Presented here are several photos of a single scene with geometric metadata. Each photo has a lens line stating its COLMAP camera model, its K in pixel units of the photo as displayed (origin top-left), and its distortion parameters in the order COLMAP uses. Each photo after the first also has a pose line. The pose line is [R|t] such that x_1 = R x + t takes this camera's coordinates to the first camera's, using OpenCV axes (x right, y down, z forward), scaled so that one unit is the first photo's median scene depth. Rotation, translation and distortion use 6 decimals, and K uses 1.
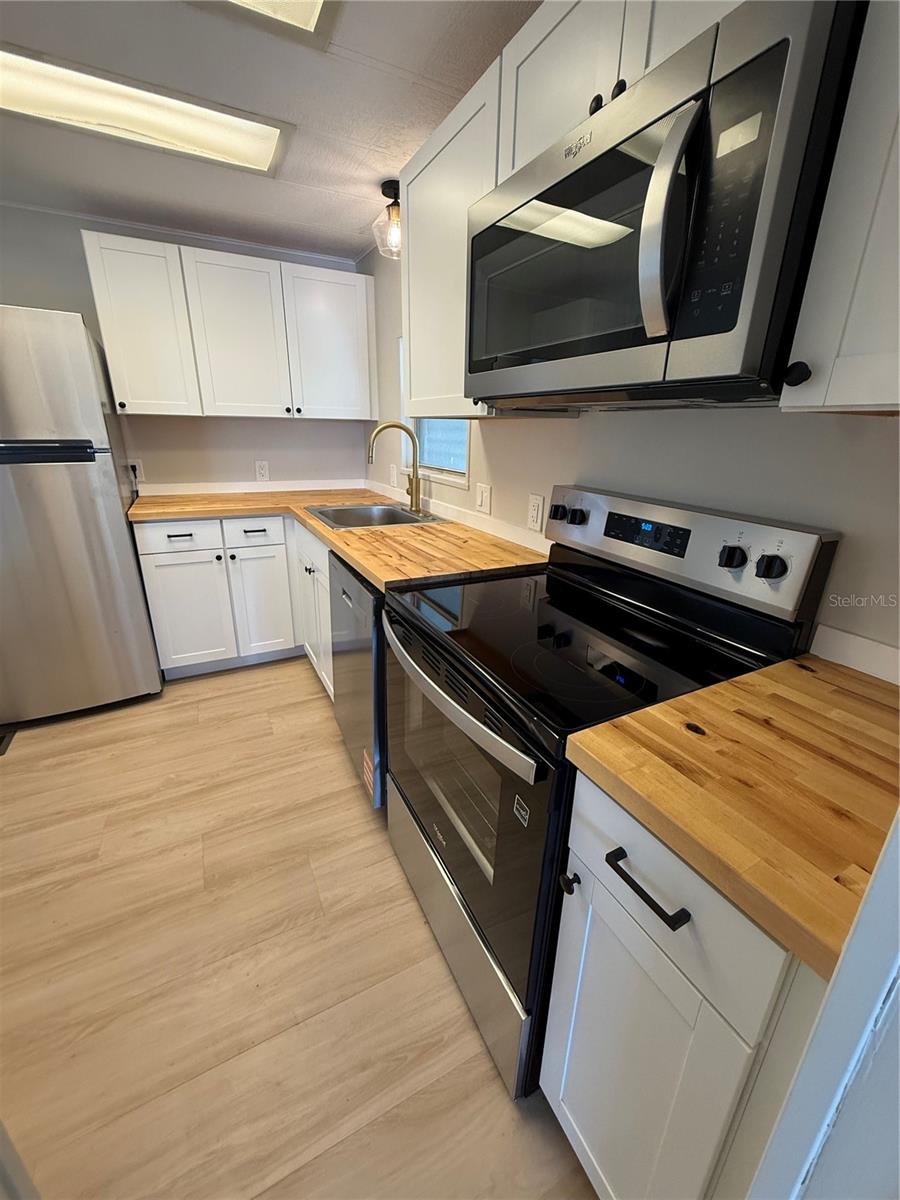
lens RADIAL K [[480.4, 0, 442.3], [0, 480.4, 595.8], [0, 0, 1]] dist [0.002101, 0.000424]
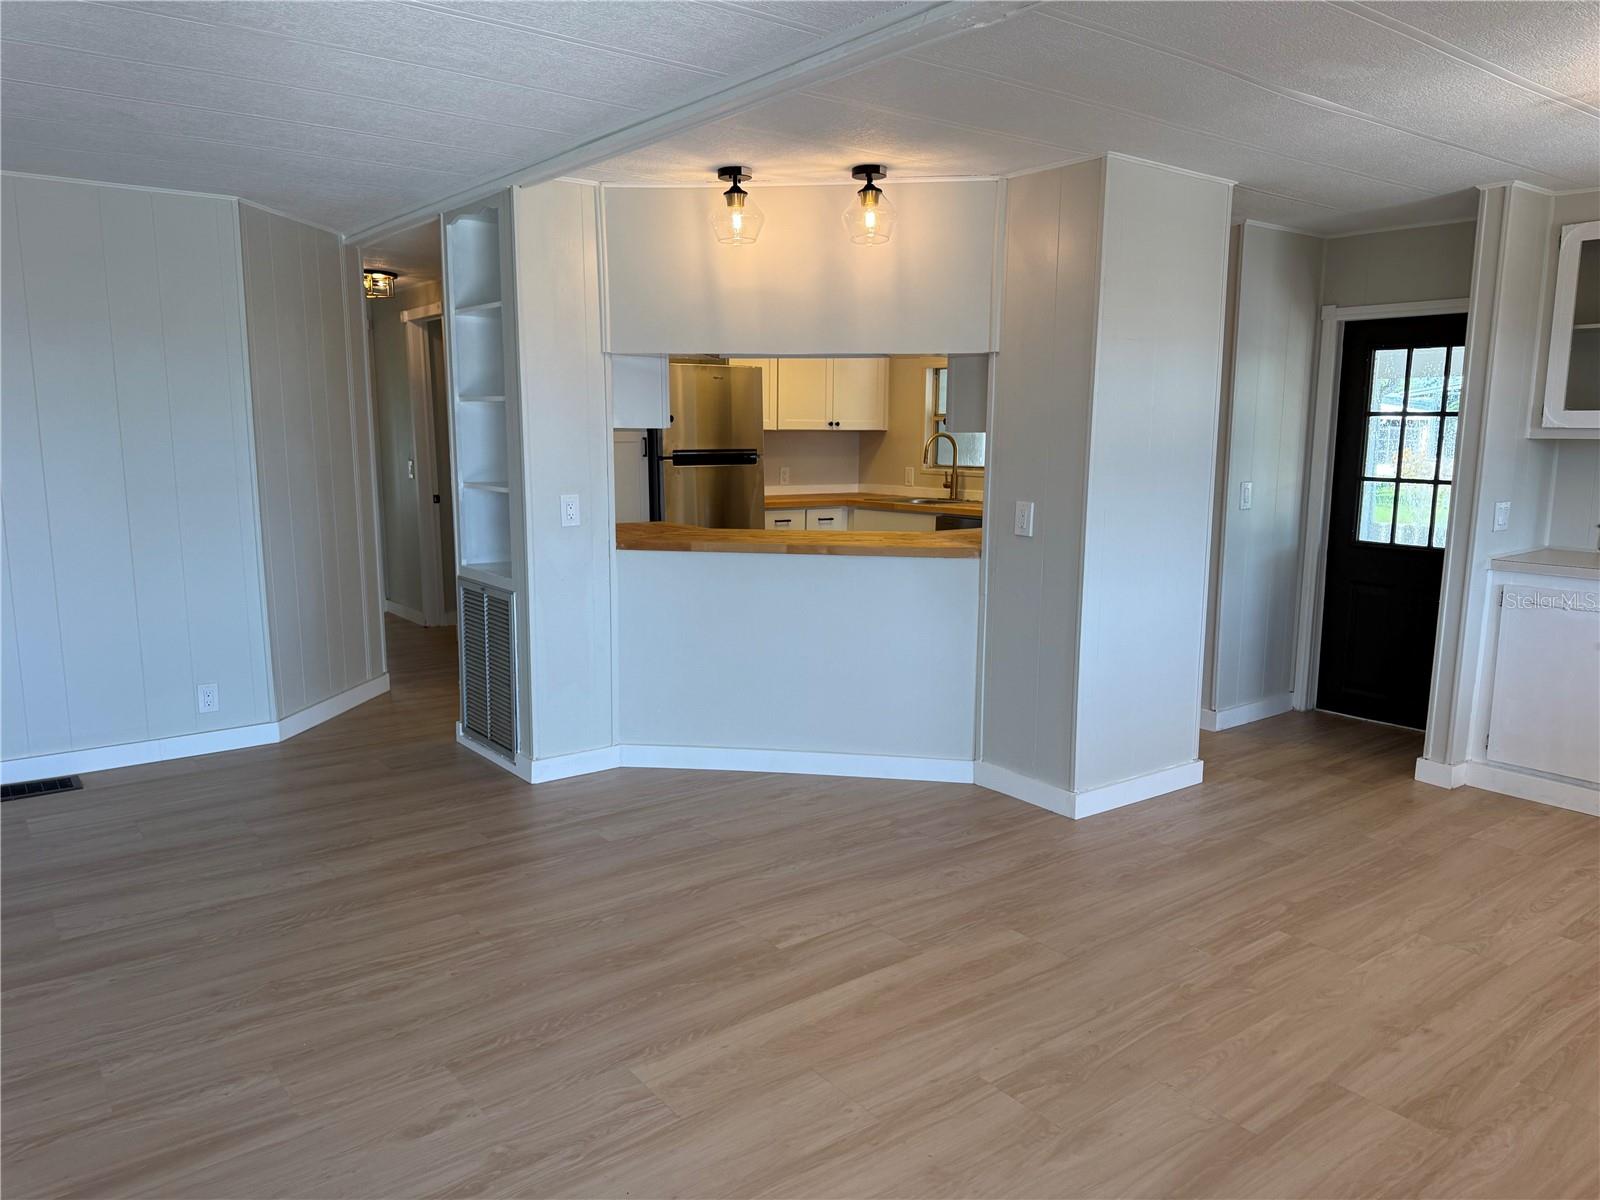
lens RADIAL K [[1128.8, 0, 795.3], [0, 1128.8, 602.5], [0, 0, 1]] dist [0.050050, -0.055789]
pose [[0.983100, -0.037853, 0.179111, -1.186861], [0.069141, 0.982699, -0.171821, 0.674762], [-0.169509, 0.181301, 0.968709, -2.081605]]
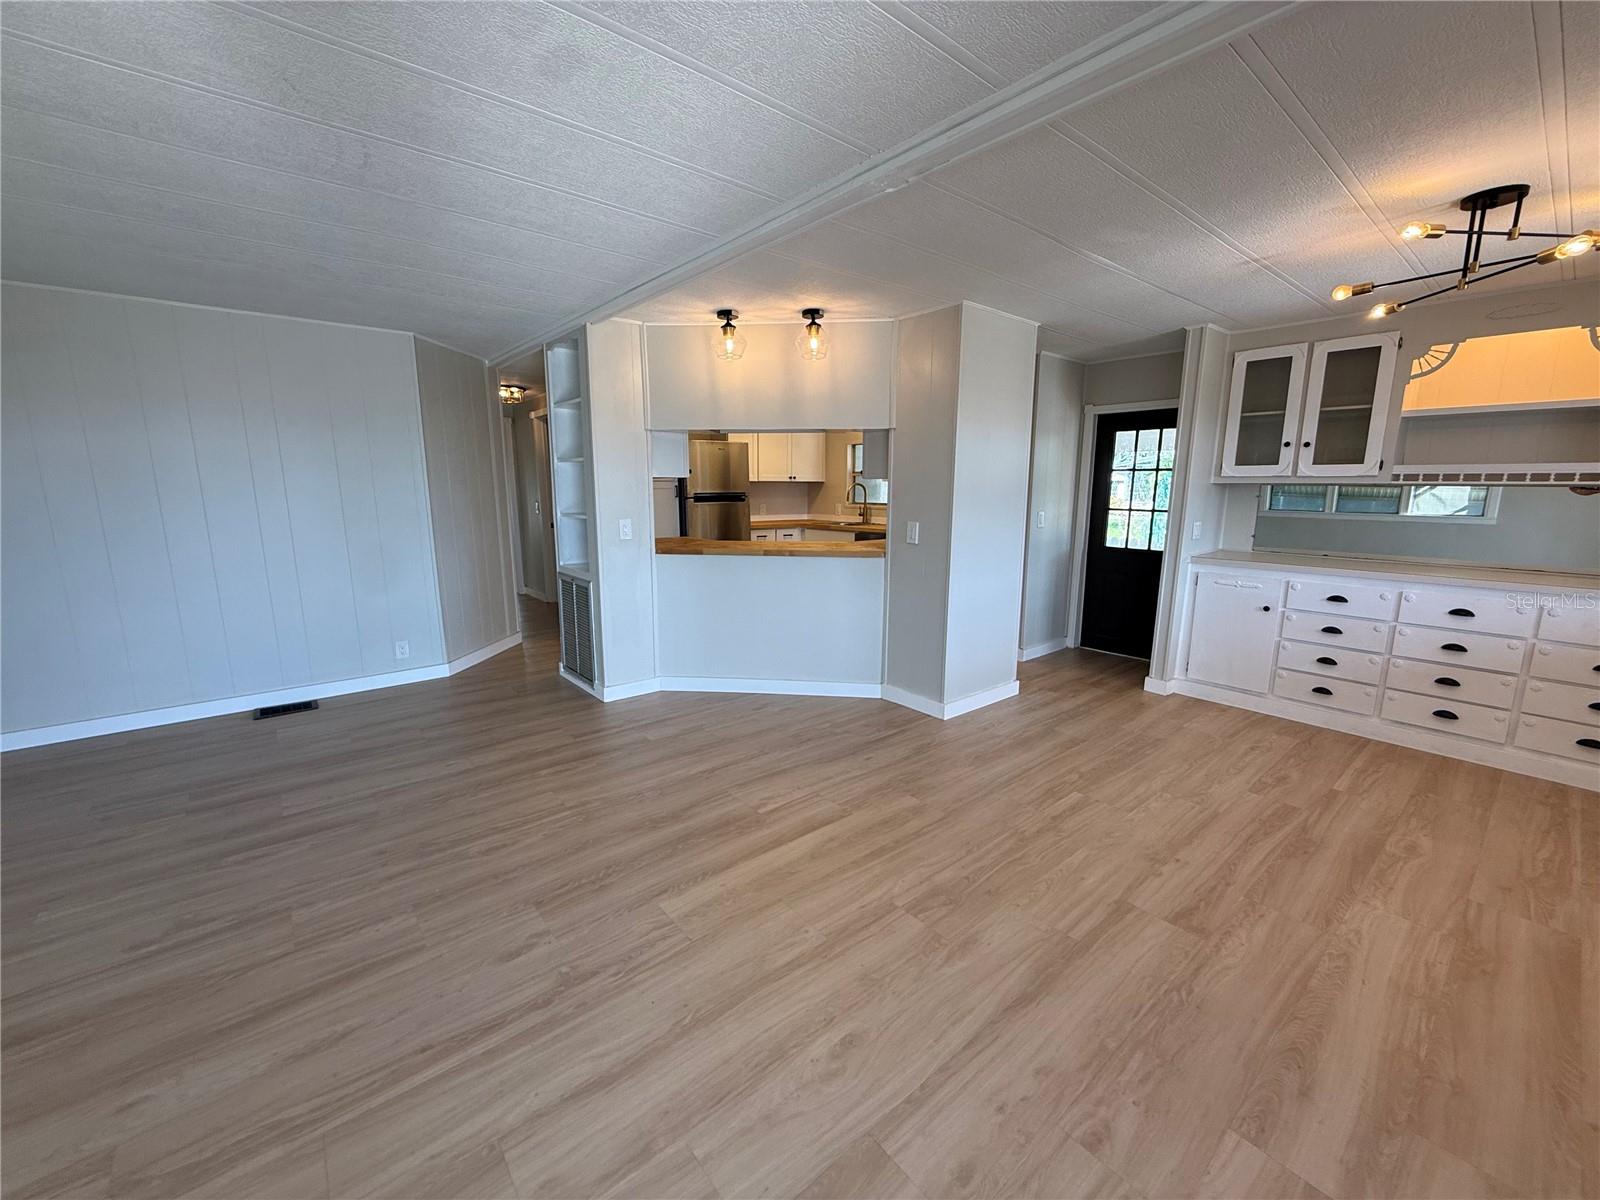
lens RADIAL K [[640.5, 0, 793.3], [0, 640.5, 598.4], [0, 0, 1]] dist [0.002101, 0.000424]
pose [[0.976056, -0.051226, 0.211404, -1.144120], [0.083791, 0.985419, -0.148085, 0.635618], [-0.200735, 0.162253, 0.966116, -1.890113]]
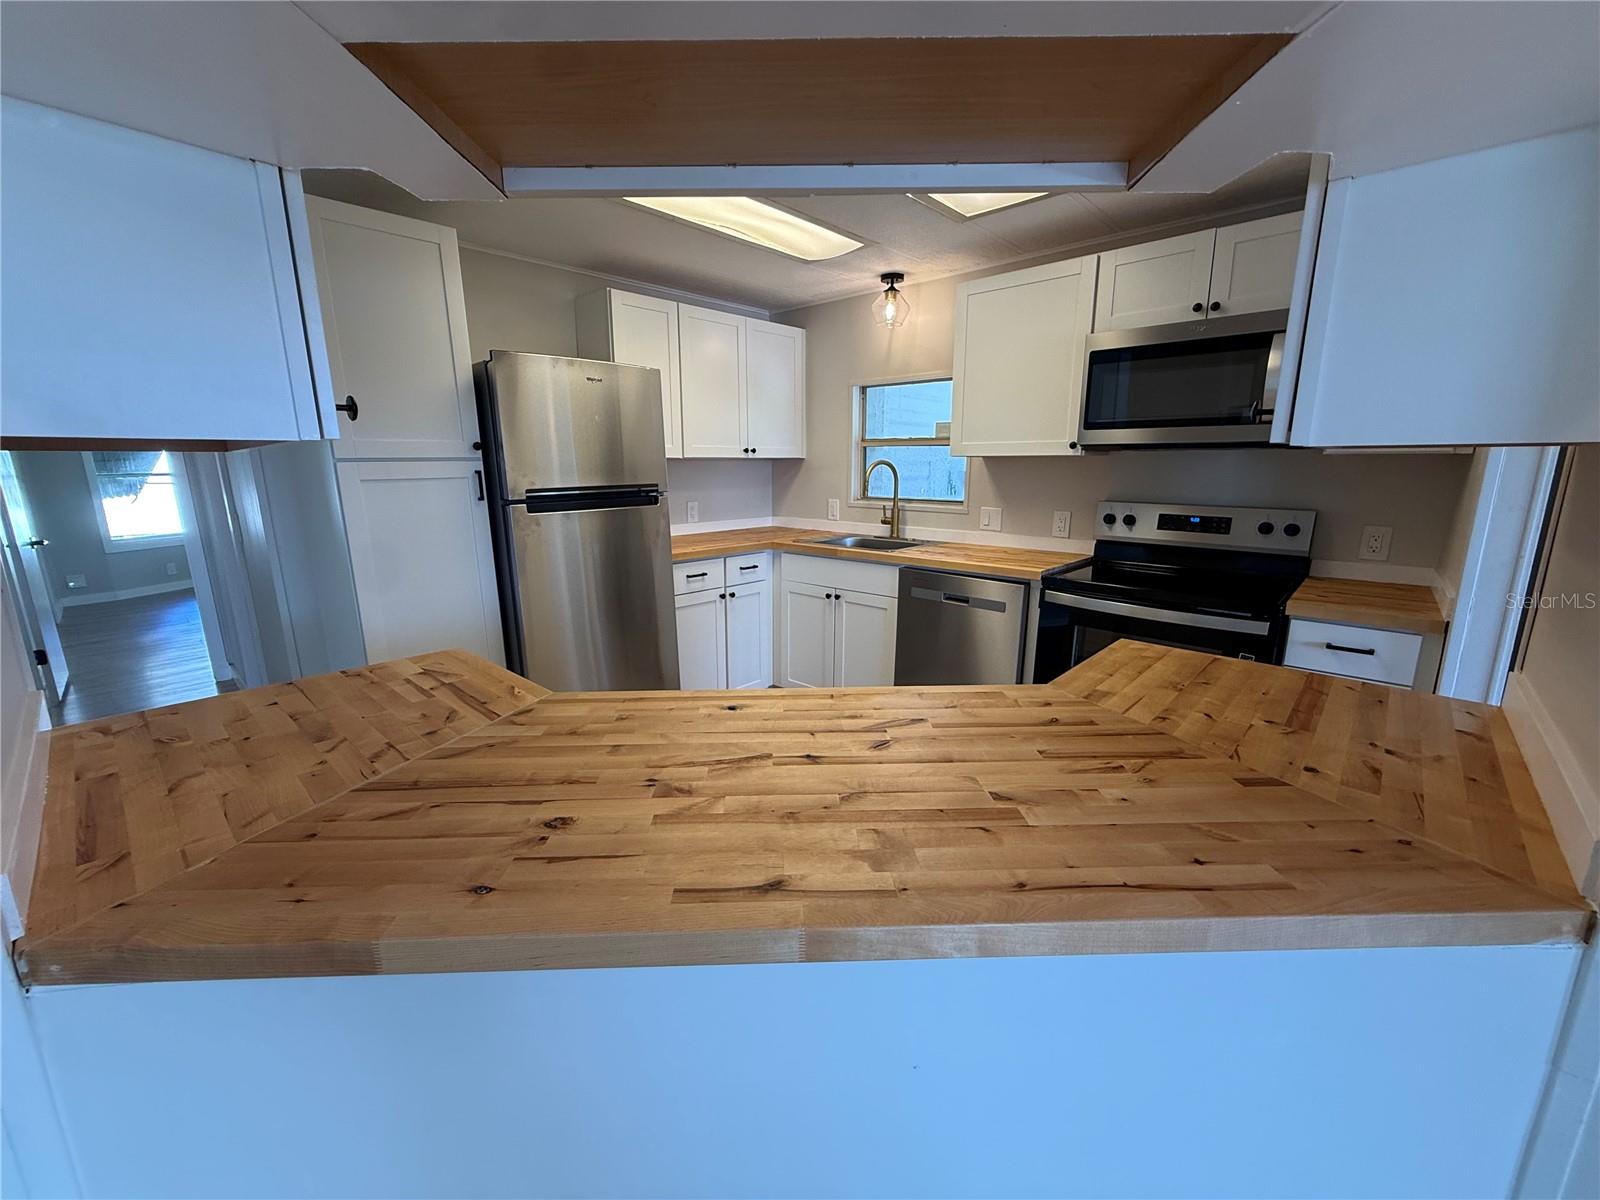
lens RADIAL K [[640.5, 0, 787.1], [0, 640.5, 597.5], [0, 0, 1]] dist [0.002101, 0.000424]
pose [[0.941881, -0.091307, 0.323300, -0.902271], [0.130853, 0.986065, -0.102732, 0.089524], [-0.309414, 0.139066, 0.940704, -0.328791]]
